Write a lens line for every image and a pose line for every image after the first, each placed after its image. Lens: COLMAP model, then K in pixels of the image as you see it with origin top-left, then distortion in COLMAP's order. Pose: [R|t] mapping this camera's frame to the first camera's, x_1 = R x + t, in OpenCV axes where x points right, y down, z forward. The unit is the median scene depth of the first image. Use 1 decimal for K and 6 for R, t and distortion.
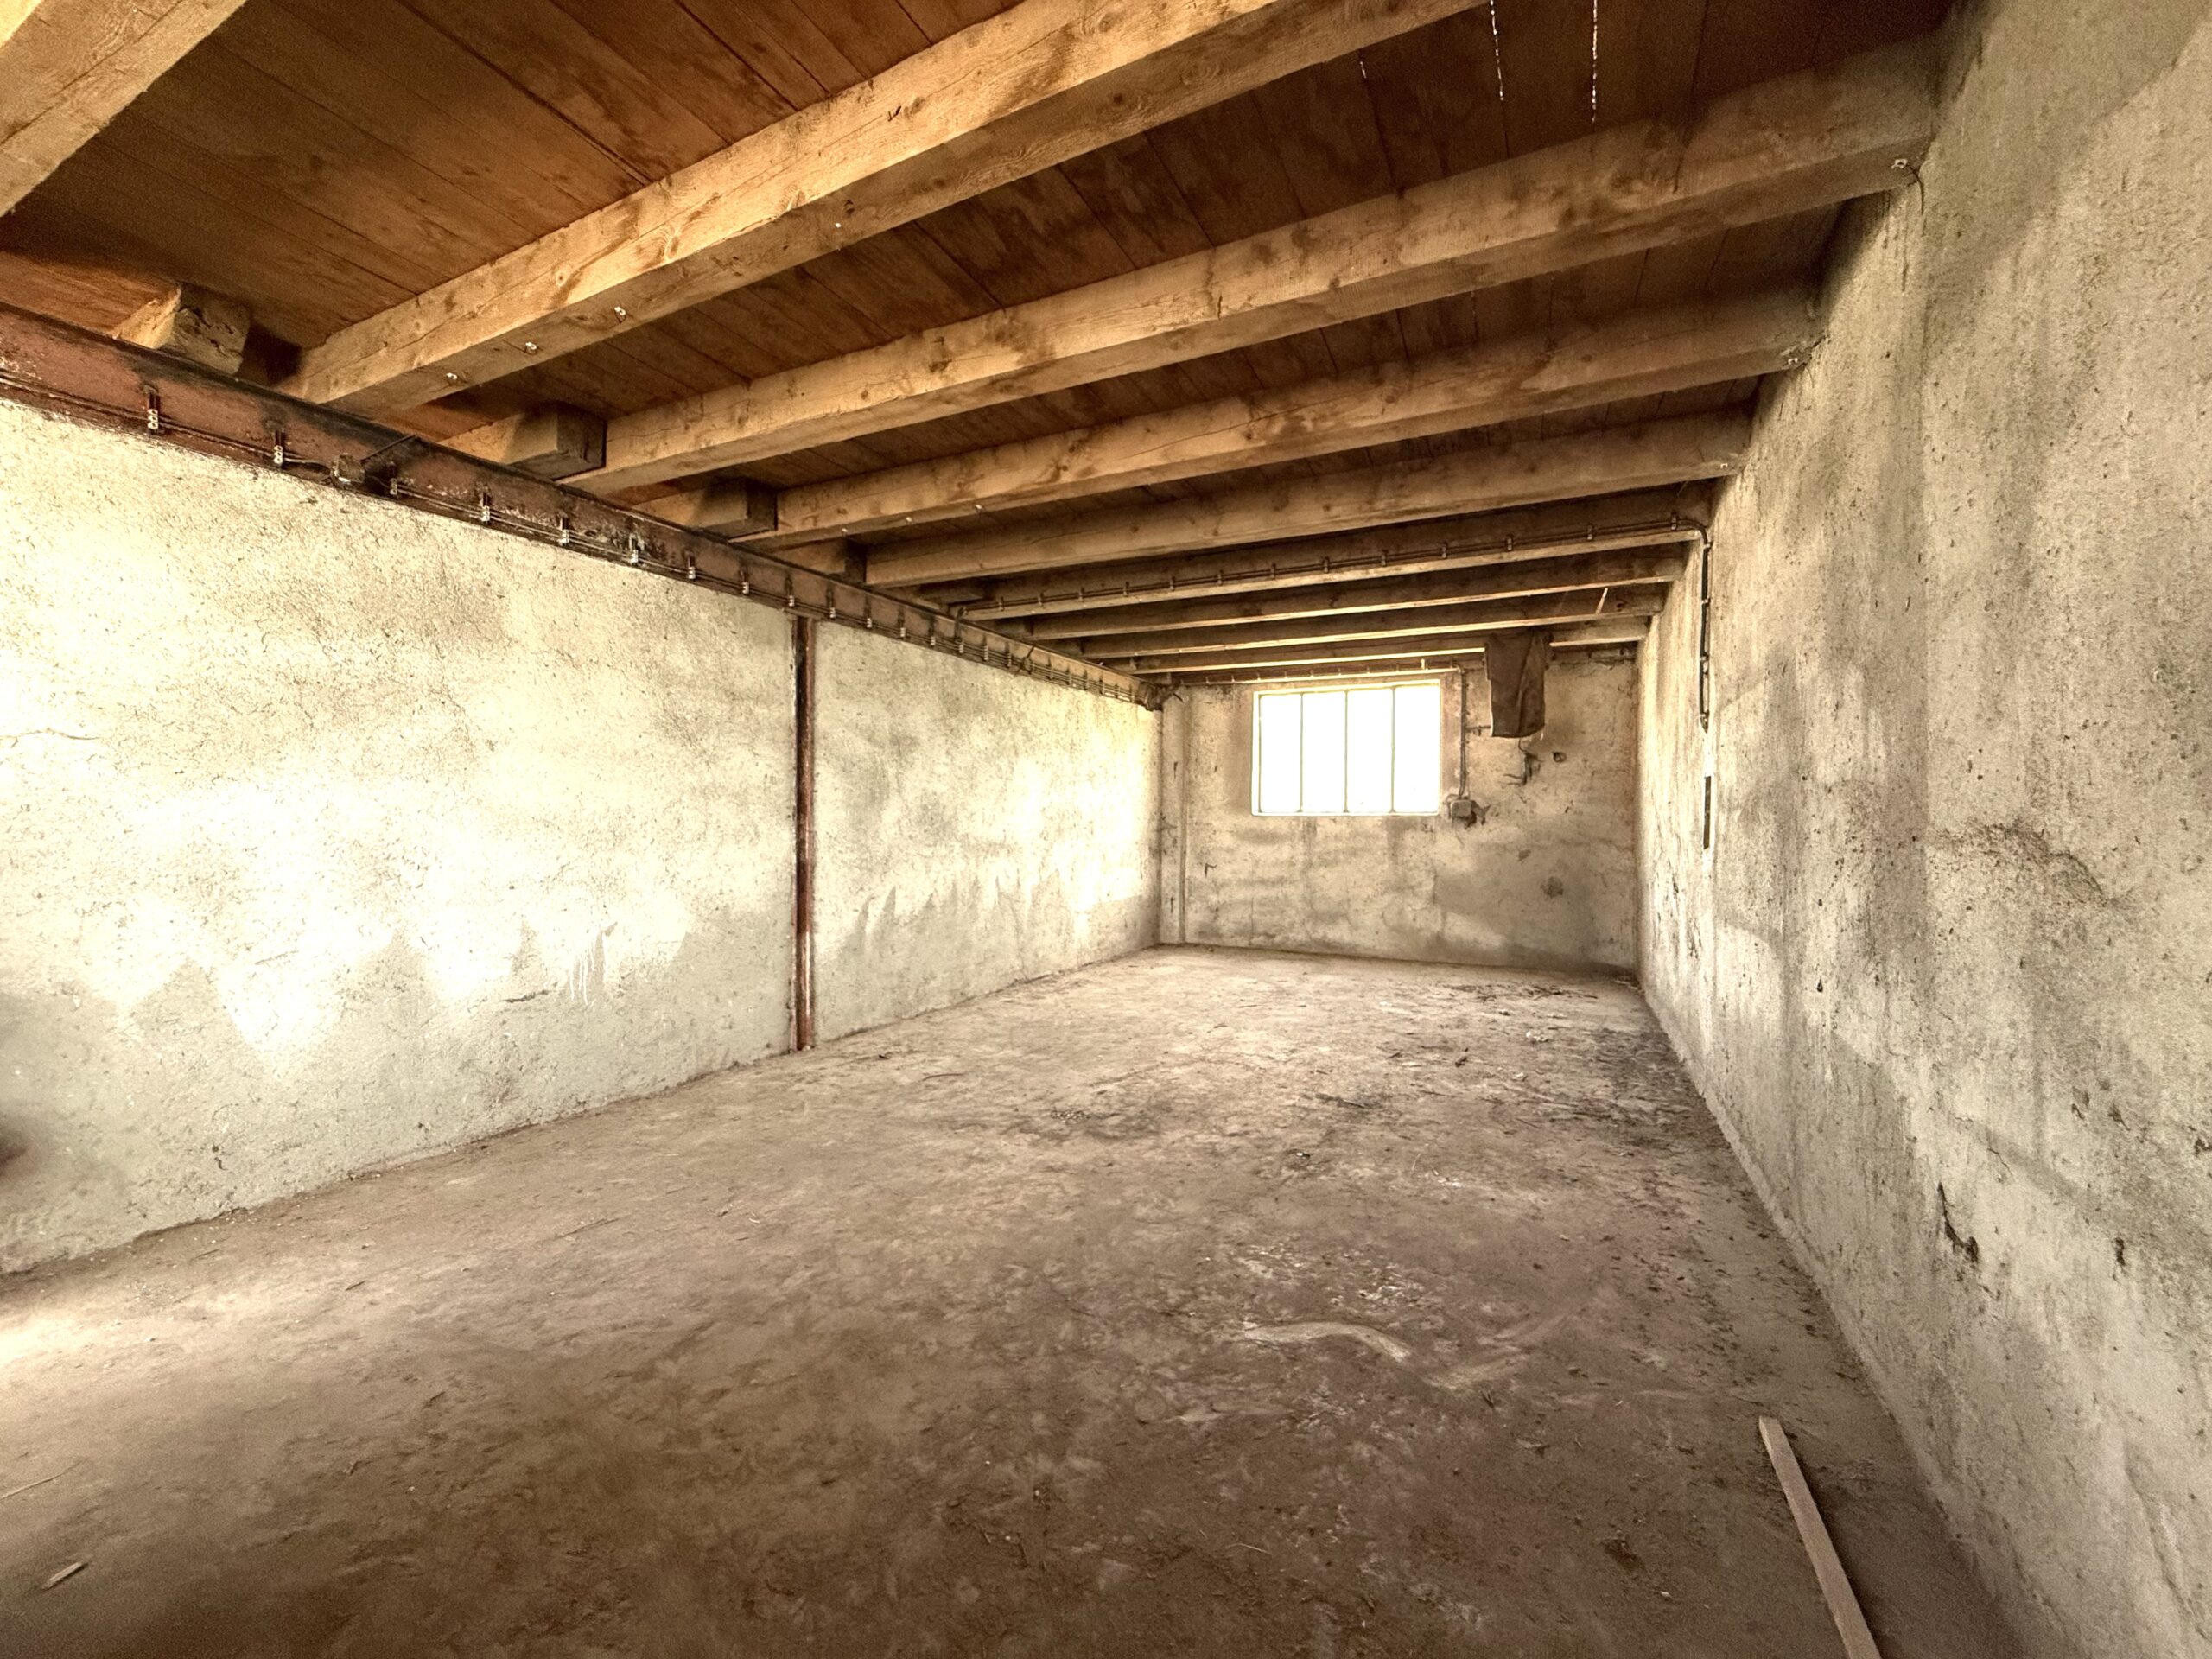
lens RADIAL K [[878.8, 0, 1097.4], [0, 878.8, 824.4], [0, 0, 1]] dist [0.000486, 0.000367]
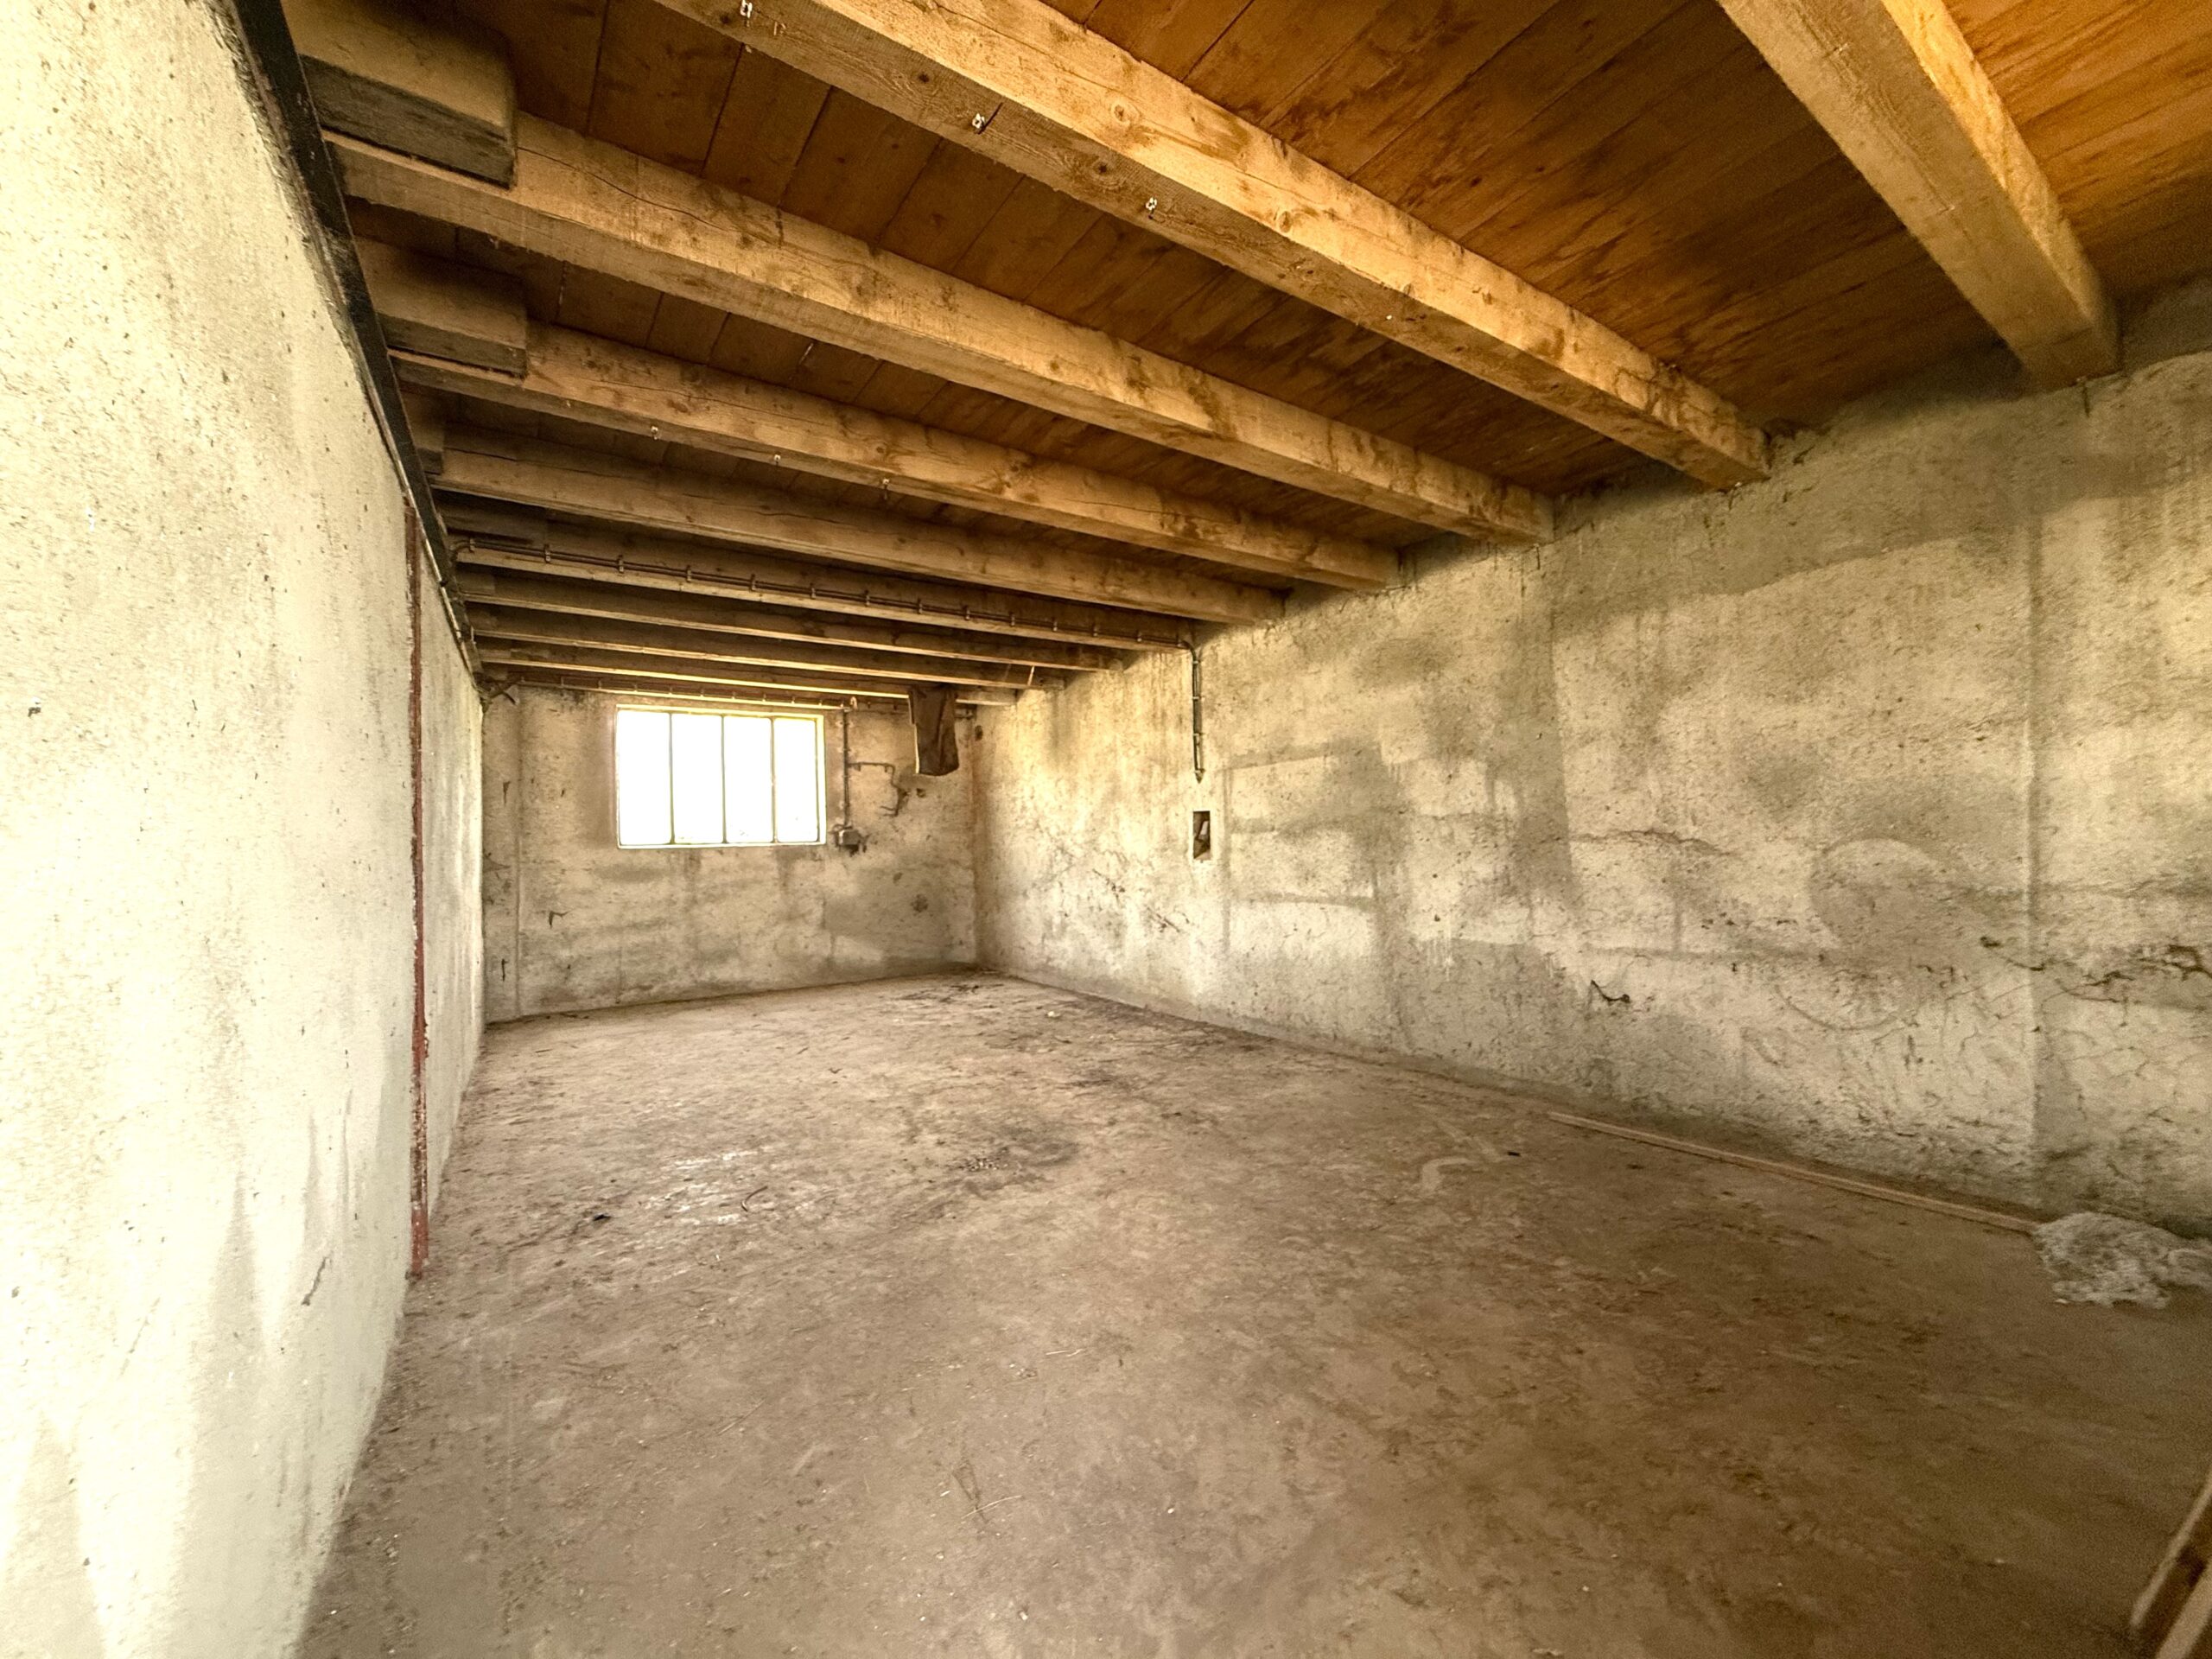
lens RADIAL K [[878.8, 0, 1101.7], [0, 878.8, 824.6], [0, 0, 1]] dist [0.000486, 0.000367]
pose [[0.494893, 0.001070, 0.868954, -0.693742], [0.031580, 0.999316, -0.019216, -0.006098], [-0.868380, 0.036952, 0.494520, 0.369992]]
